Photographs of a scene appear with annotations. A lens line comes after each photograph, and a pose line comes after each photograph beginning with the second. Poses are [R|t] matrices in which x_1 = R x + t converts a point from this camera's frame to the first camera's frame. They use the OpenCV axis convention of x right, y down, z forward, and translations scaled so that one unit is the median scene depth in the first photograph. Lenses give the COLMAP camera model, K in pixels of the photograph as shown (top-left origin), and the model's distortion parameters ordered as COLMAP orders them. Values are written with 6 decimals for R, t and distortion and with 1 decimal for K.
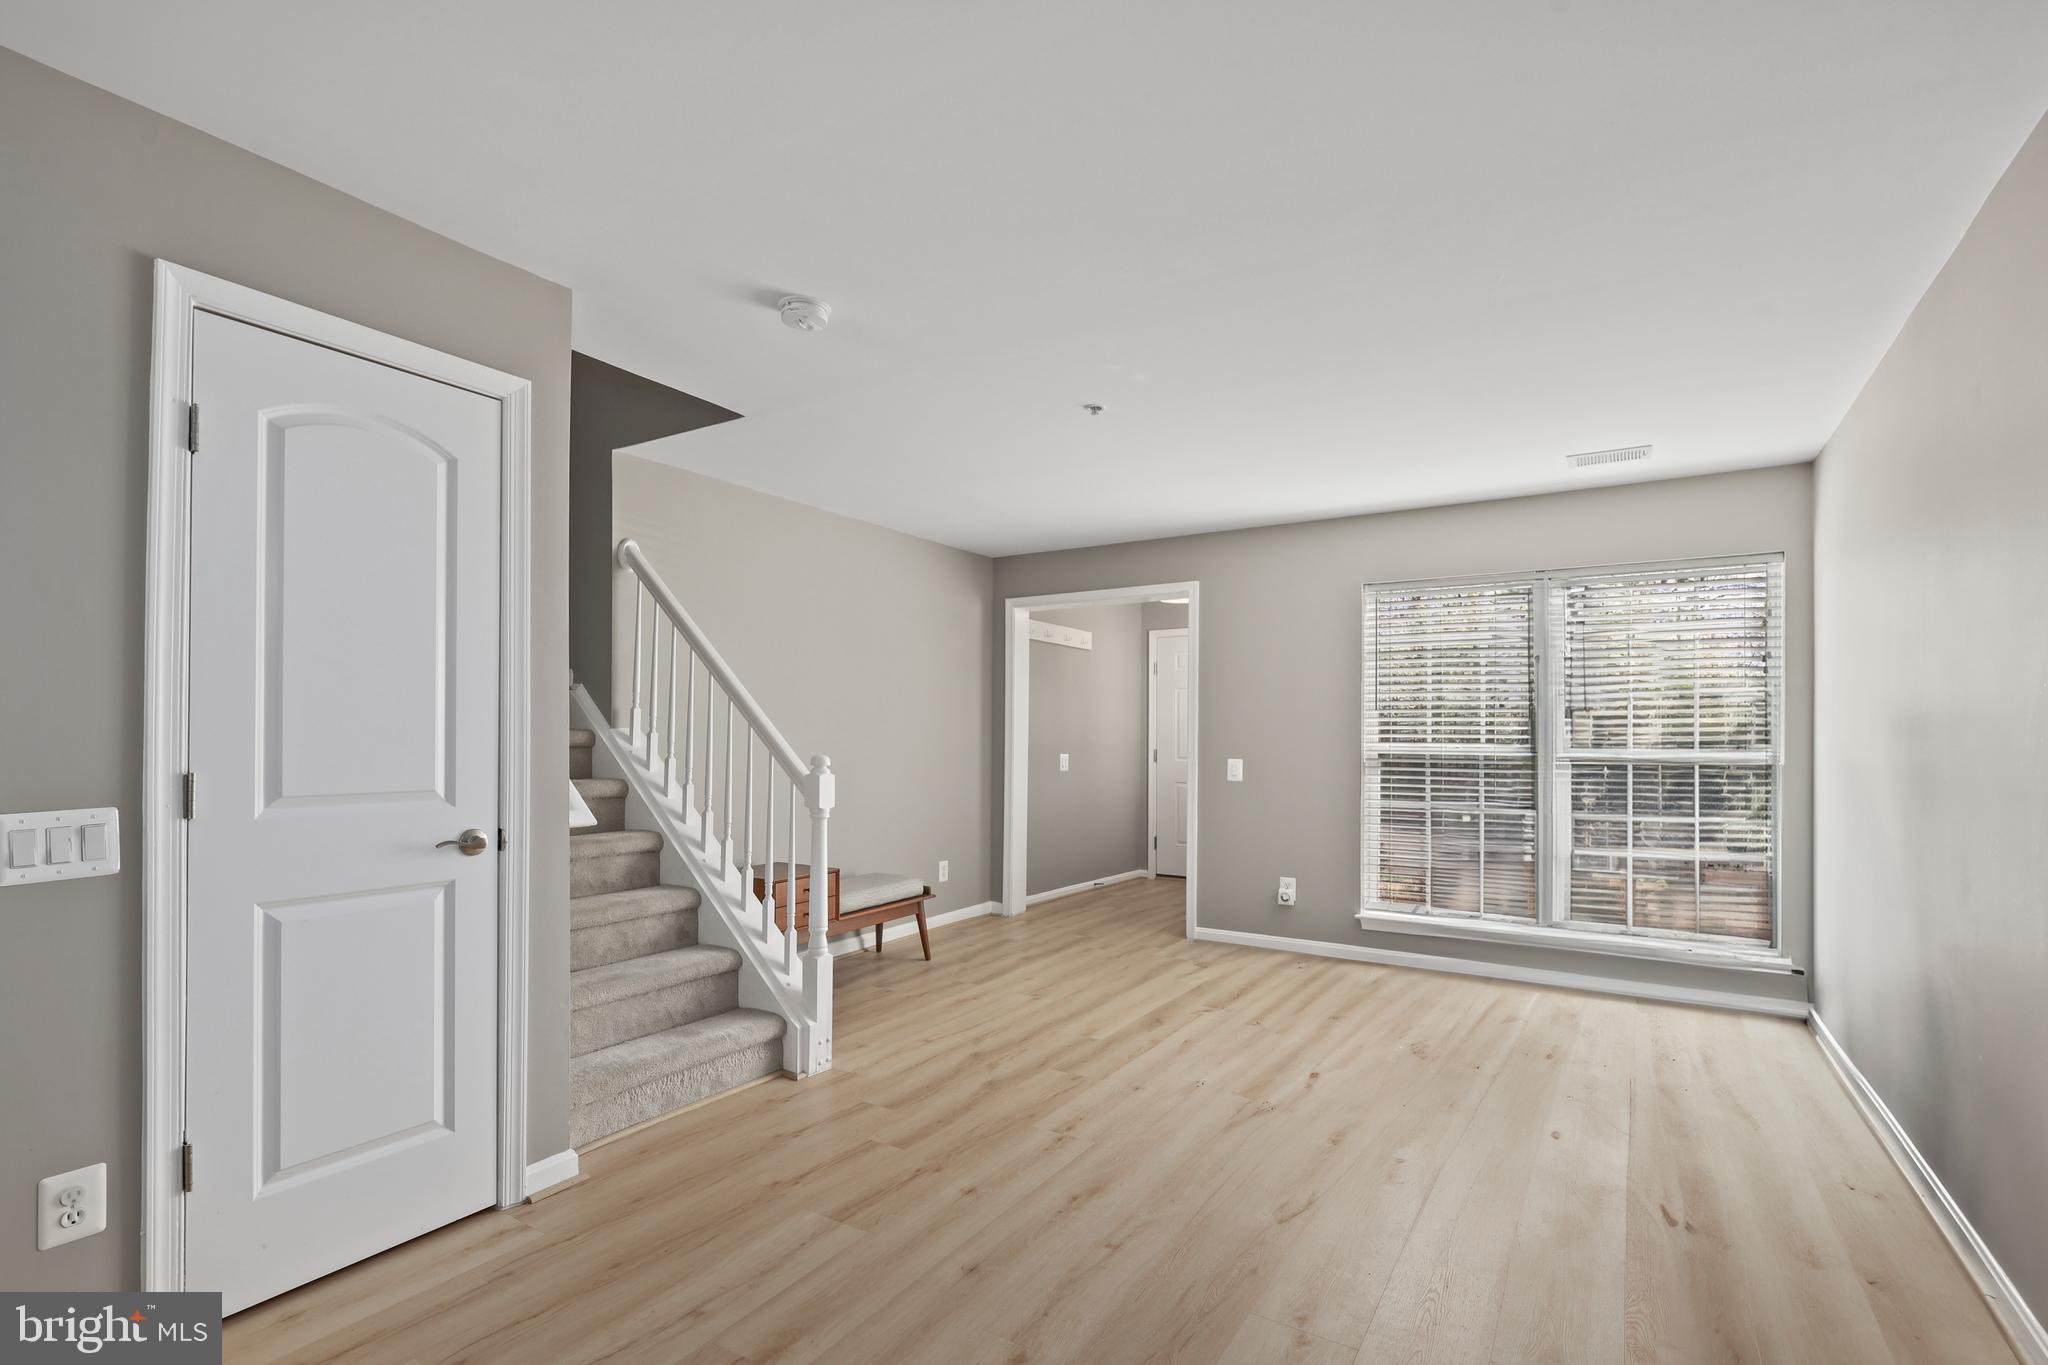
lens RADIAL K [[944.9, 0, 1023.2], [0, 944.9, 733.6], [0, 0, 1]] dist [0.027968, 0.000057]
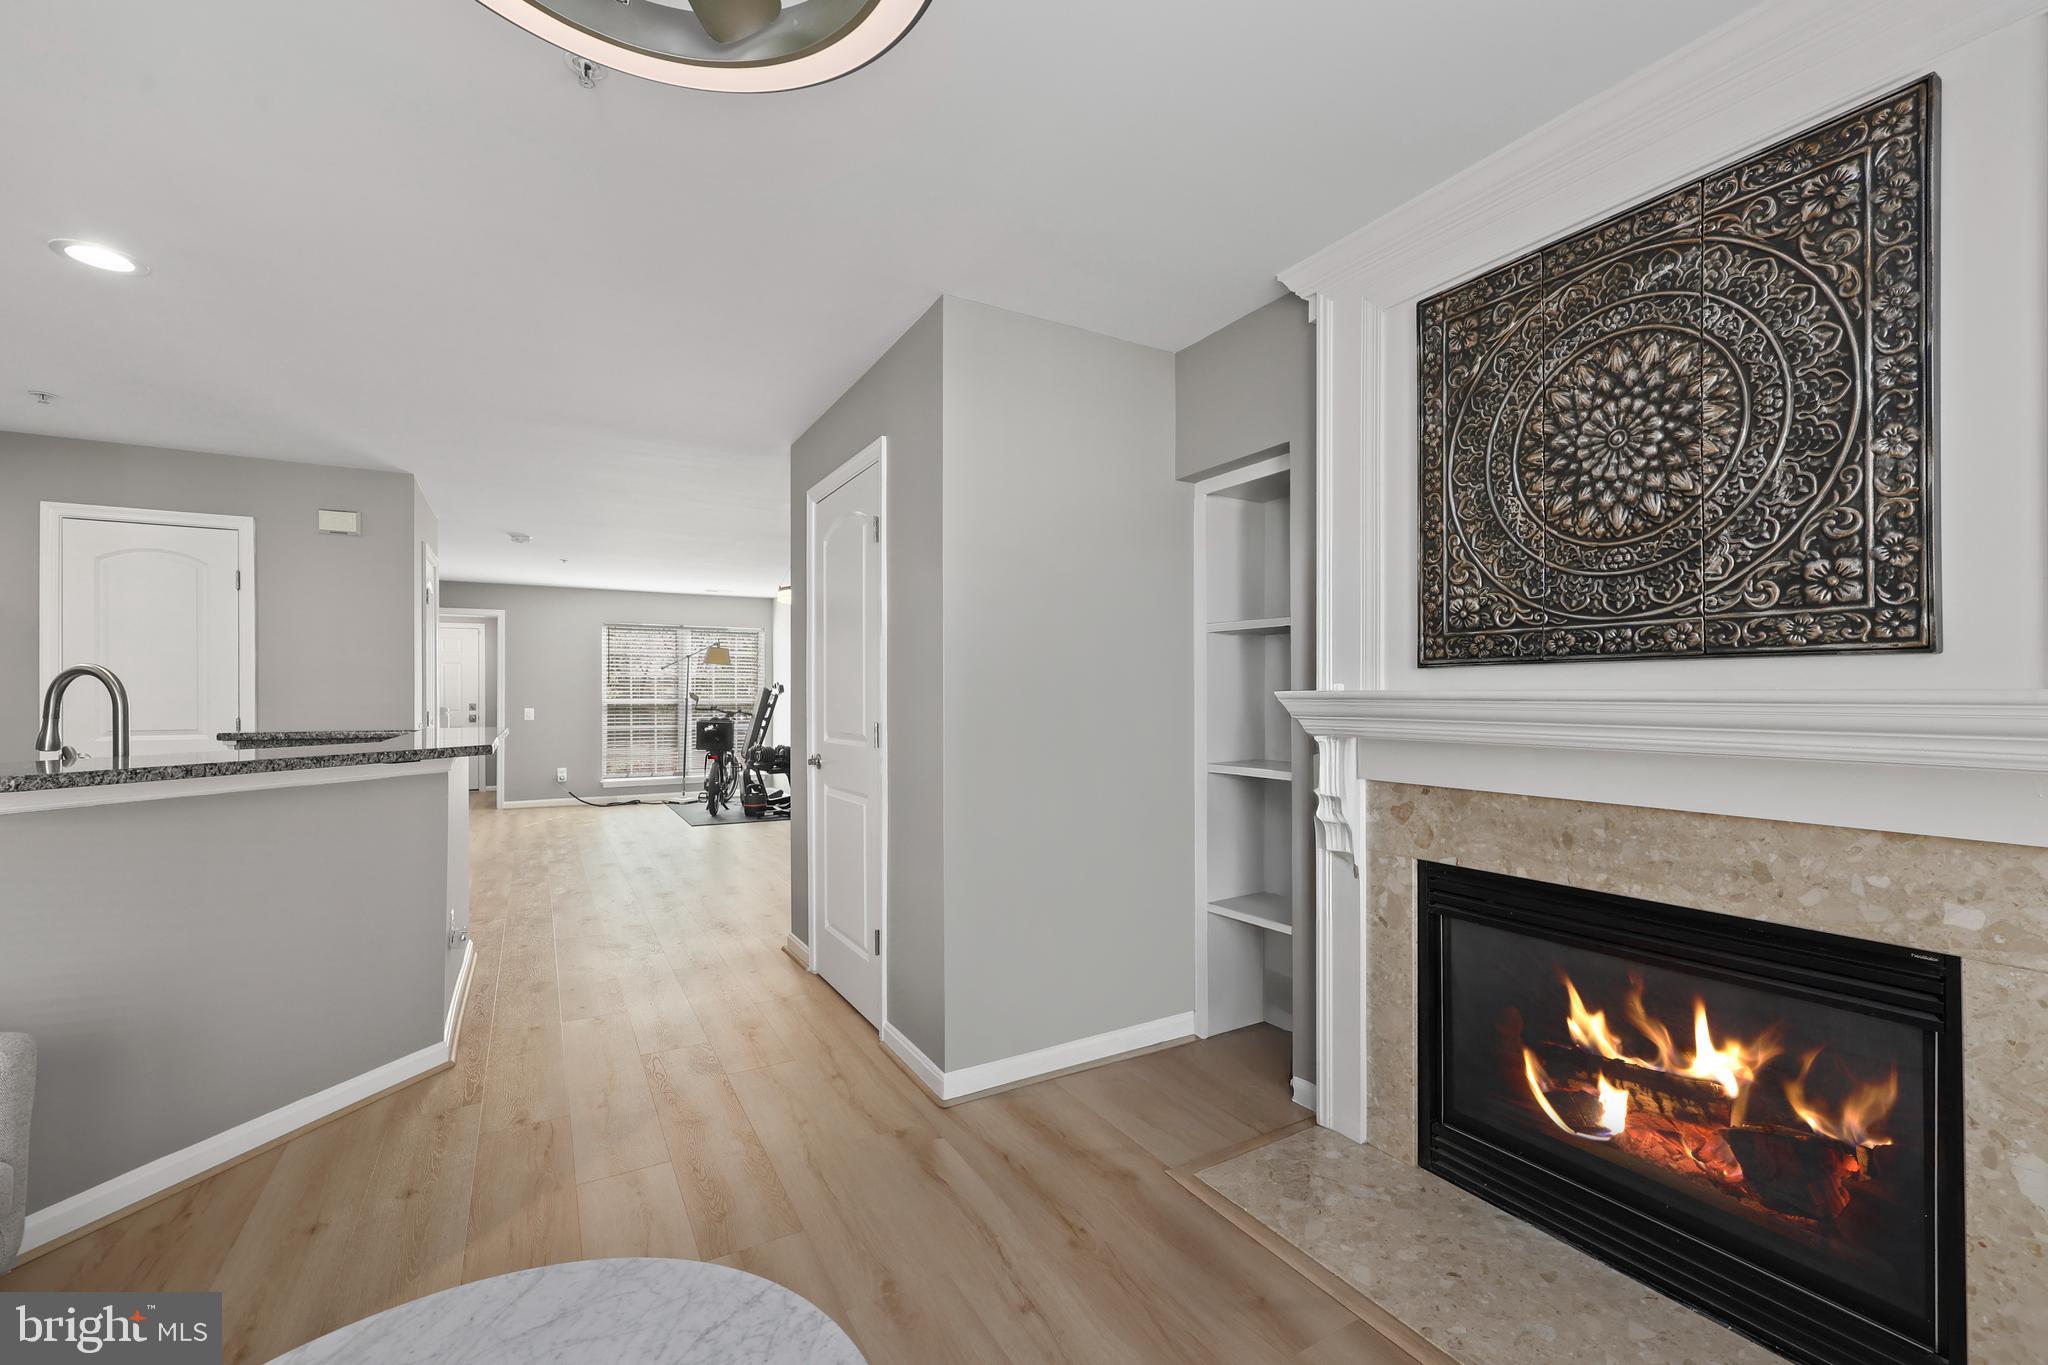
lens RADIAL K [[859.9, 0, 1037.4], [0, 859.9, 693.3], [0, 0, 1]] dist [-0.000237, 0.000148]
pose [[0.454706, -0.005315, 0.890626, -0.911886], [0.001550, 0.999985, 0.005176, -0.010064], [-0.890640, -0.000973, 0.454707, -0.731510]]
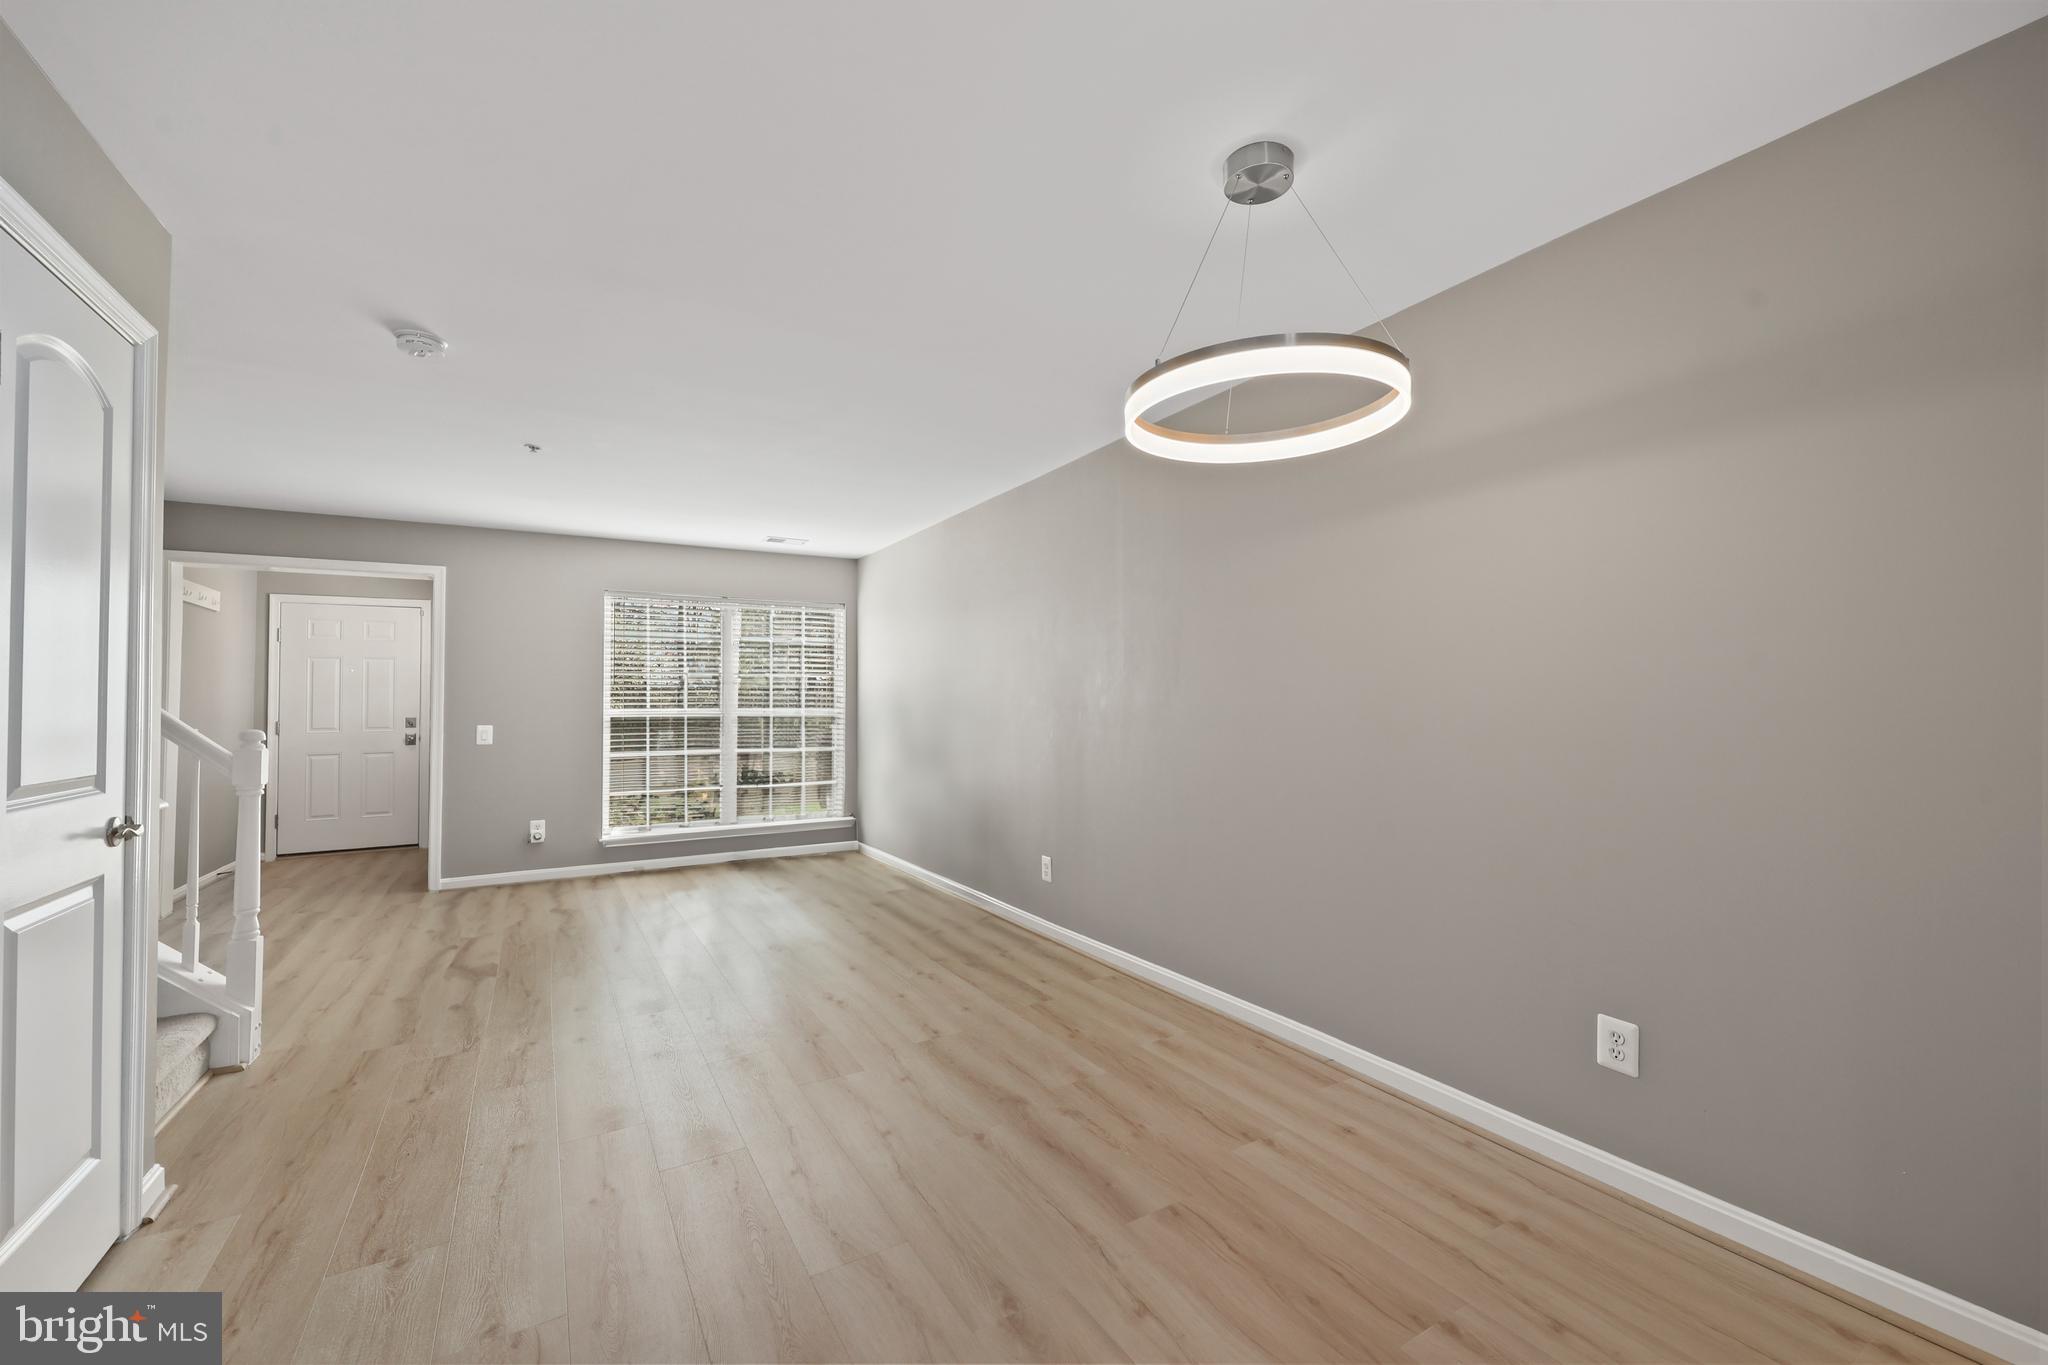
lens RADIAL K [[829.3, 0, 1024.0], [0, 829.3, 682.5], [0, 0, 1]] dist [0.000260, 0.000049]
pose [[0.453047, 0.013454, 0.891385, -0.420051], [0.006076, 0.999816, -0.018179, -0.003251], [-0.891466, 0.013652, 0.452882, -0.054934]]
